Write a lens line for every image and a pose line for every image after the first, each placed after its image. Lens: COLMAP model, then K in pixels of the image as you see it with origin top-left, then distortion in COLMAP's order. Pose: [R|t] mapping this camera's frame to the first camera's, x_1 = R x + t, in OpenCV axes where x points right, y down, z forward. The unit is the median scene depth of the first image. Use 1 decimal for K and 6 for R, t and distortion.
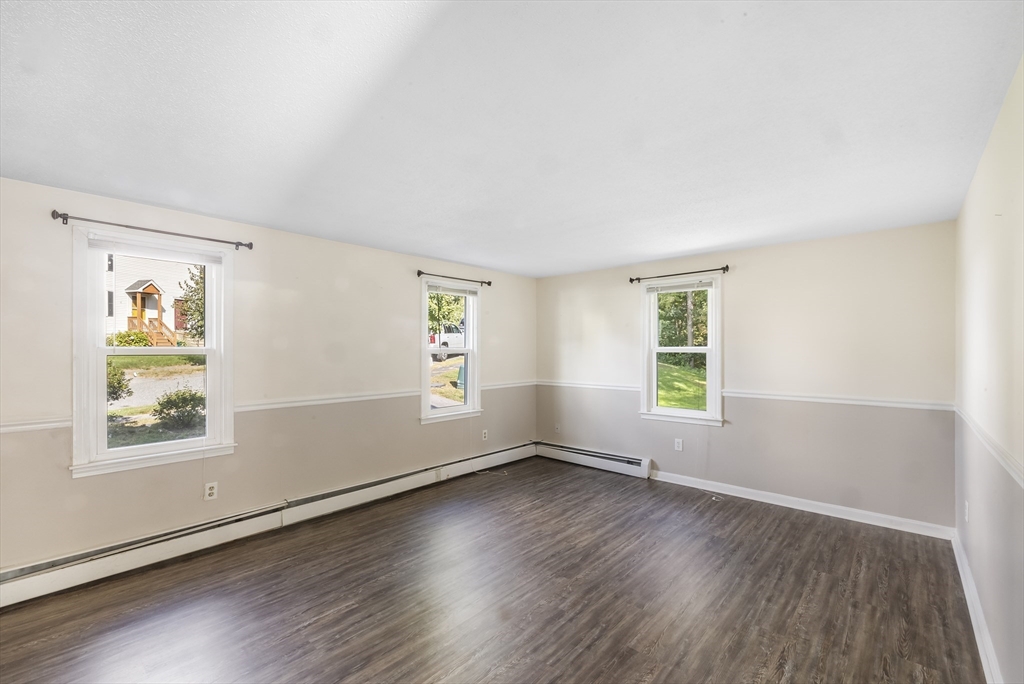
lens RADIAL K [[435.0, 0, 505.1], [0, 435.0, 354.0], [0, 0, 1]] dist [-0.004054, -0.000176]
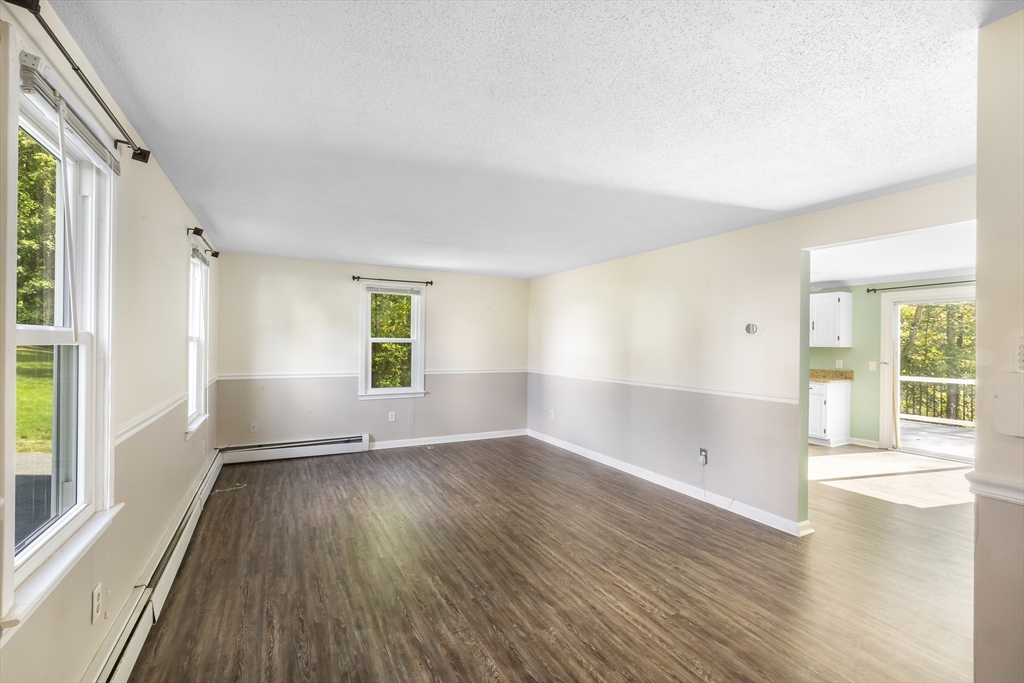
lens RADIAL K [[454.4, 0, 512.0], [0, 454.4, 341.5], [0, 0, 1]] dist [-0.002061, -0.000499]
pose [[0.332836, 0.008213, 0.942949, -0.892999], [-0.005868, 0.999961, -0.006638, -0.000506], [-0.942967, -0.003324, 0.332871, 0.296396]]
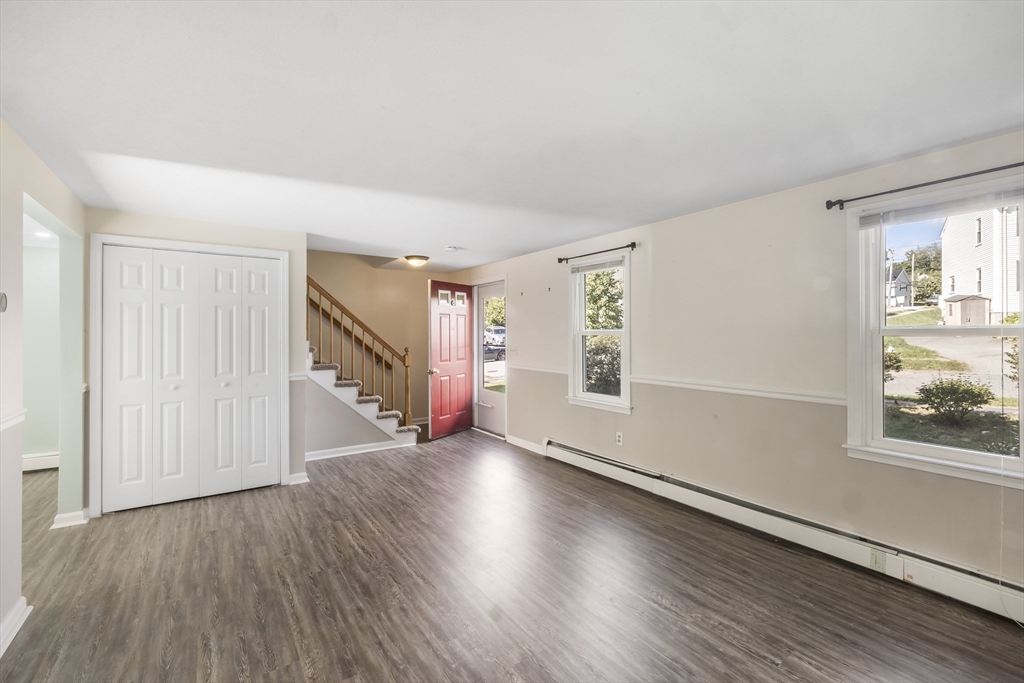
lens RADIAL K [[433.1, 0, 512.2], [0, 433.1, 334.7], [0, 0, 1]] dist [-0.002182, -0.000356]
pose [[-0.212606, 0.004455, -0.977128, 0.593497], [-0.004831, 0.999973, 0.005610, -0.006978], [0.977126, 0.005914, -0.212579, 0.831872]]
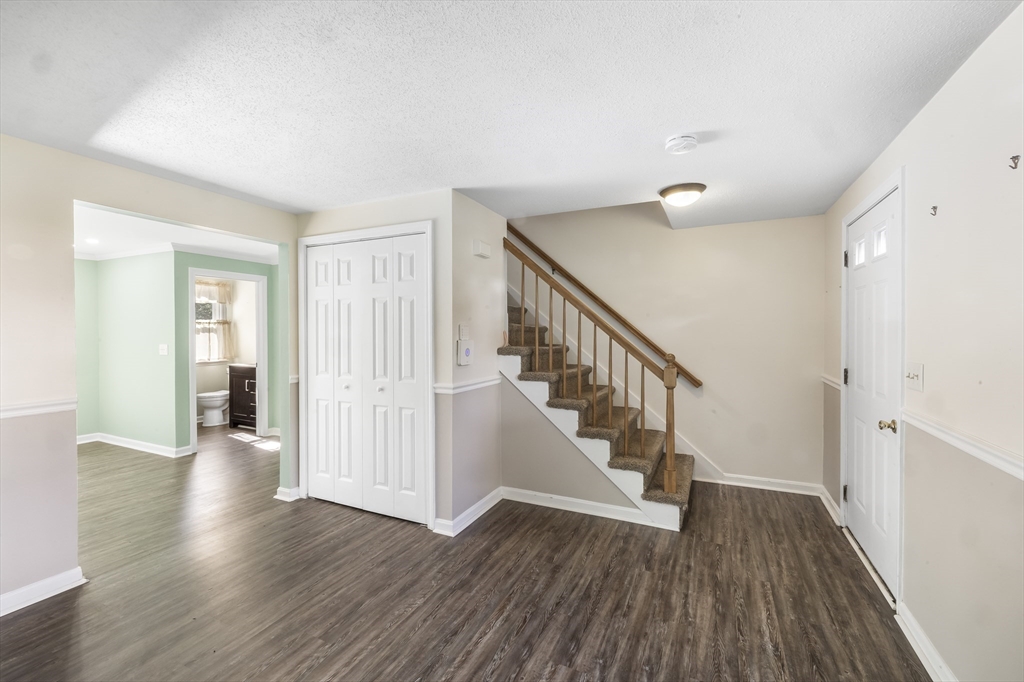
lens RADIAL K [[433.1, 0, 512.2], [0, 433.1, 334.2], [0, 0, 1]] dist [-0.002182, -0.000356]
pose [[-0.951052, 0.007740, -0.308934, -0.263165], [0.002070, 0.999823, 0.018675, -0.008016], [0.309024, 0.017122, -0.950900, 0.873782]]
